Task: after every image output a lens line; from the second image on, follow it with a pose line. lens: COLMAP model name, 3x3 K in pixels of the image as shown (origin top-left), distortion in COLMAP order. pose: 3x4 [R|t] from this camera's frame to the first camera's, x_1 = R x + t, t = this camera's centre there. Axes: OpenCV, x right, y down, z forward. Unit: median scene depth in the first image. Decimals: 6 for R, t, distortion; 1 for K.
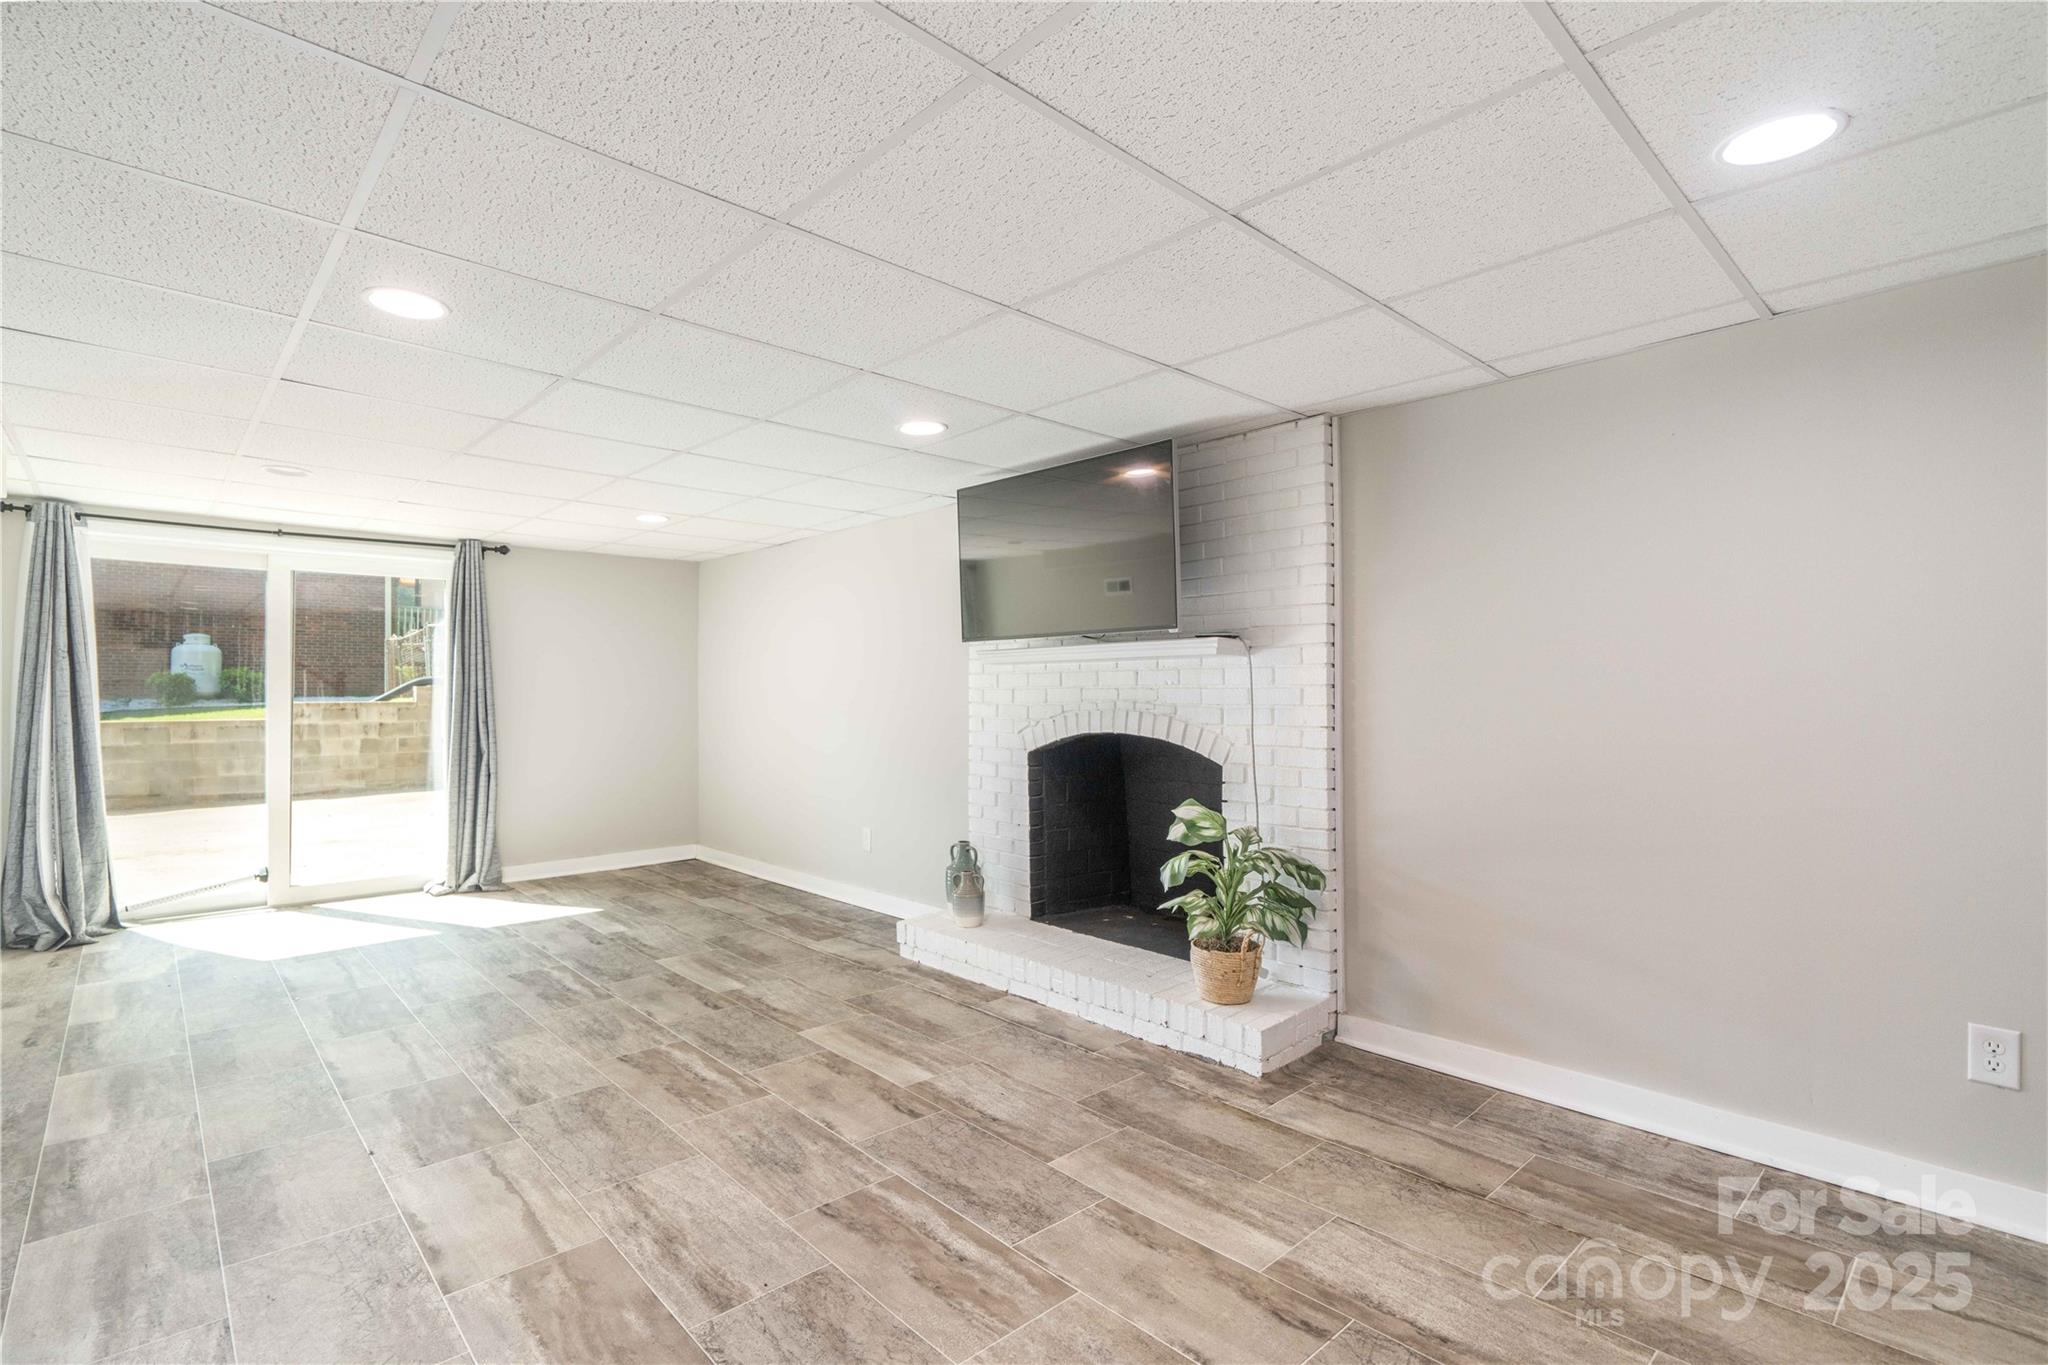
lens RADIAL K [[942.5, 0, 1025.8], [0, 942.5, 688.4], [0, 0, 1]] dist [-0.003121, -0.000162]
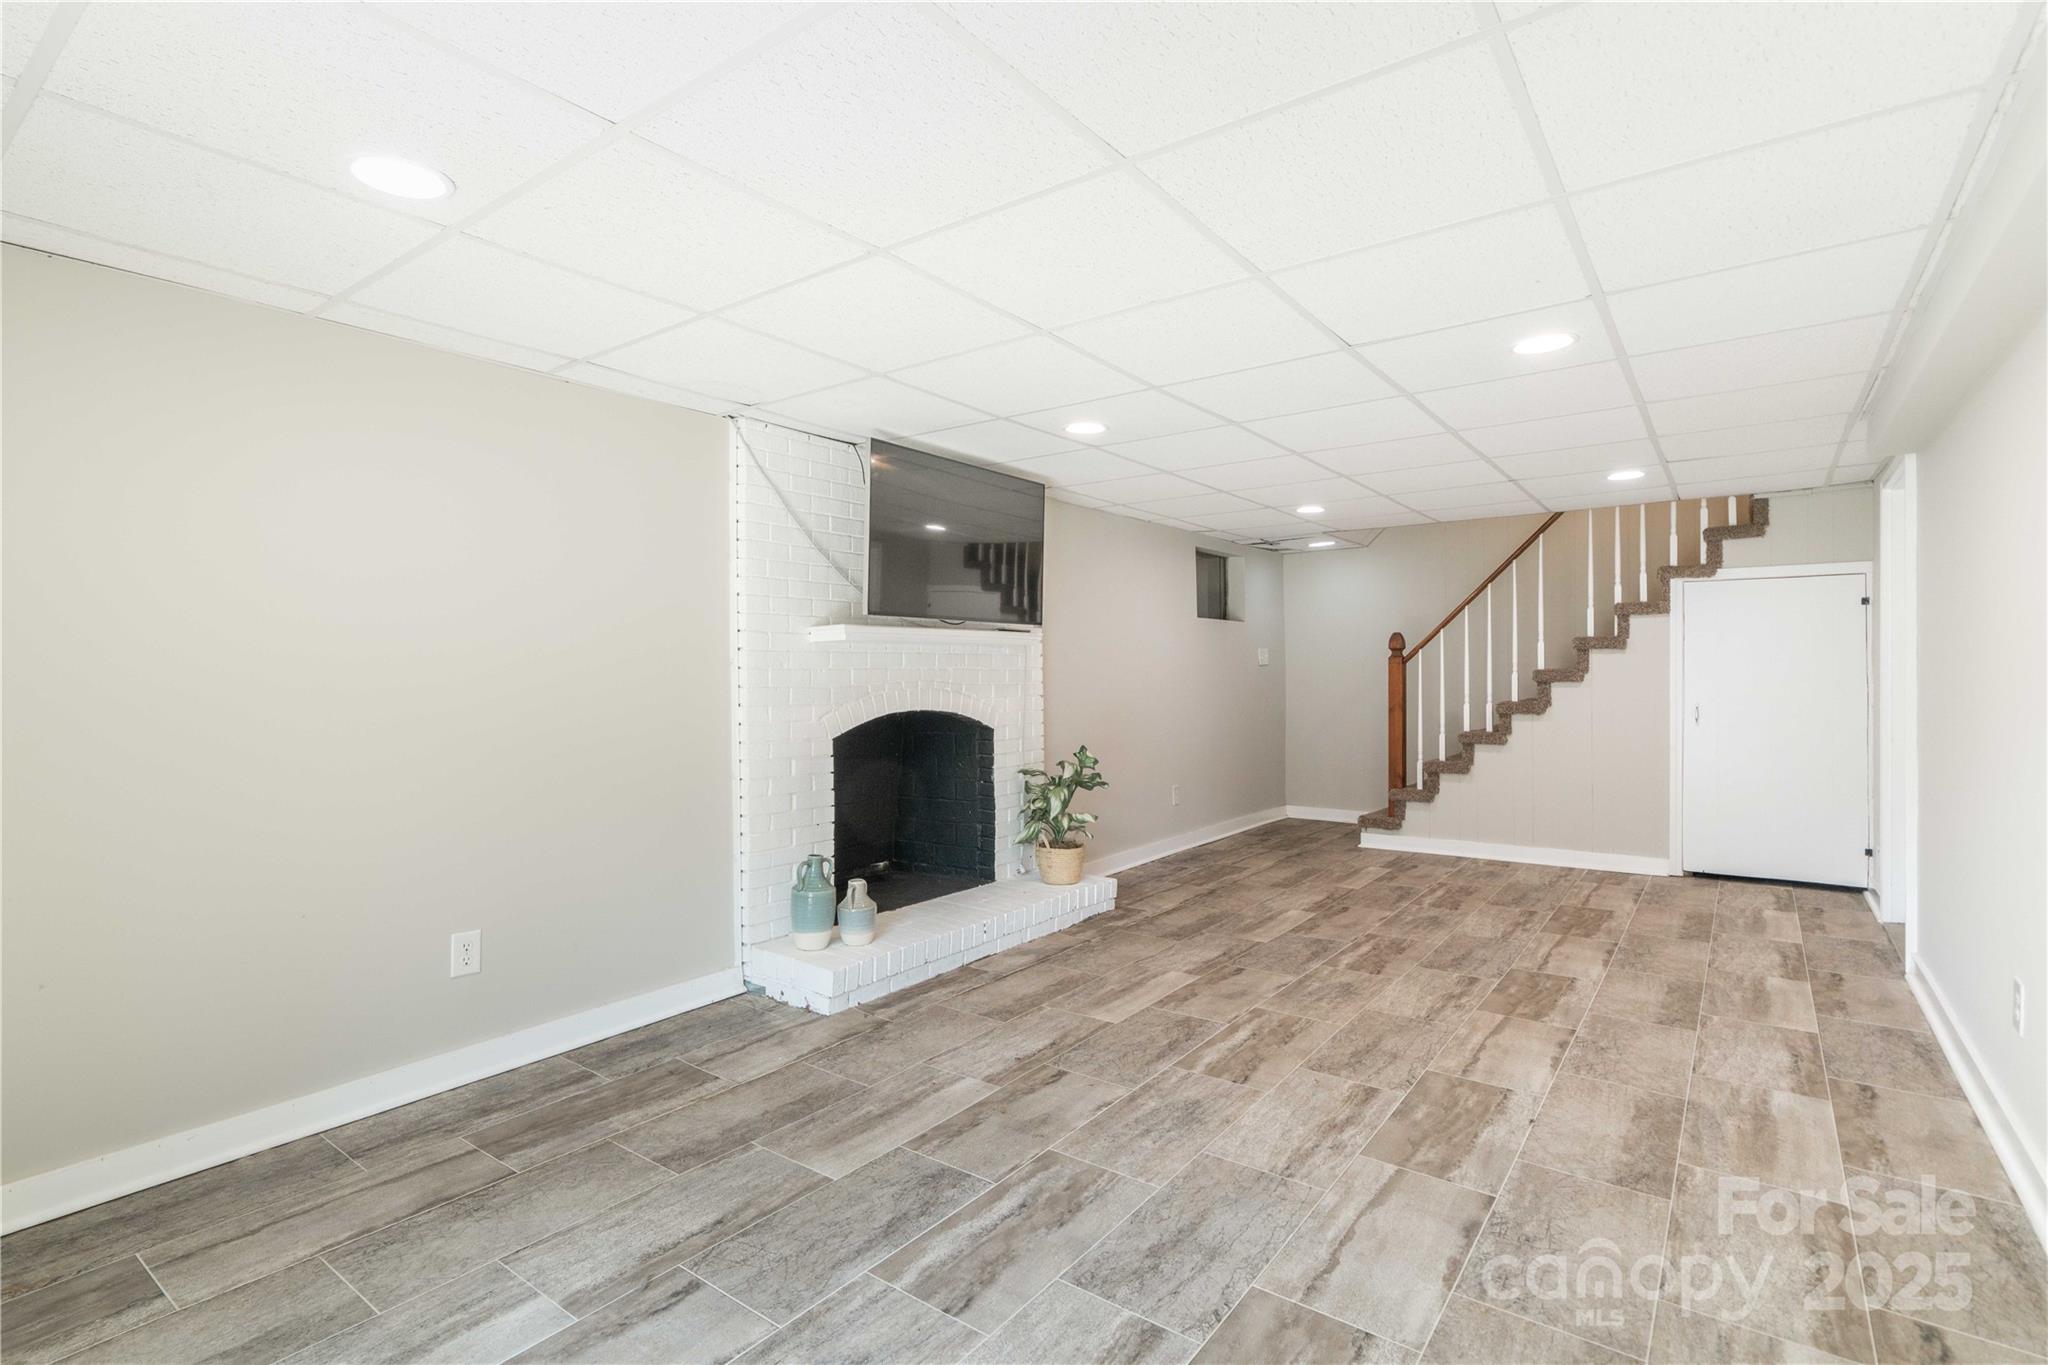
lens RADIAL K [[874.5, 0, 1024.0], [0, 874.5, 682.5], [0, 0, 1]] dist [-0.000871, 0.000355]
pose [[-0.121337, -0.003177, 0.992606, -1.230430], [0.001026, 0.999994, 0.003326, 0.004470], [-0.992611, 0.001422, -0.121333, 1.299575]]
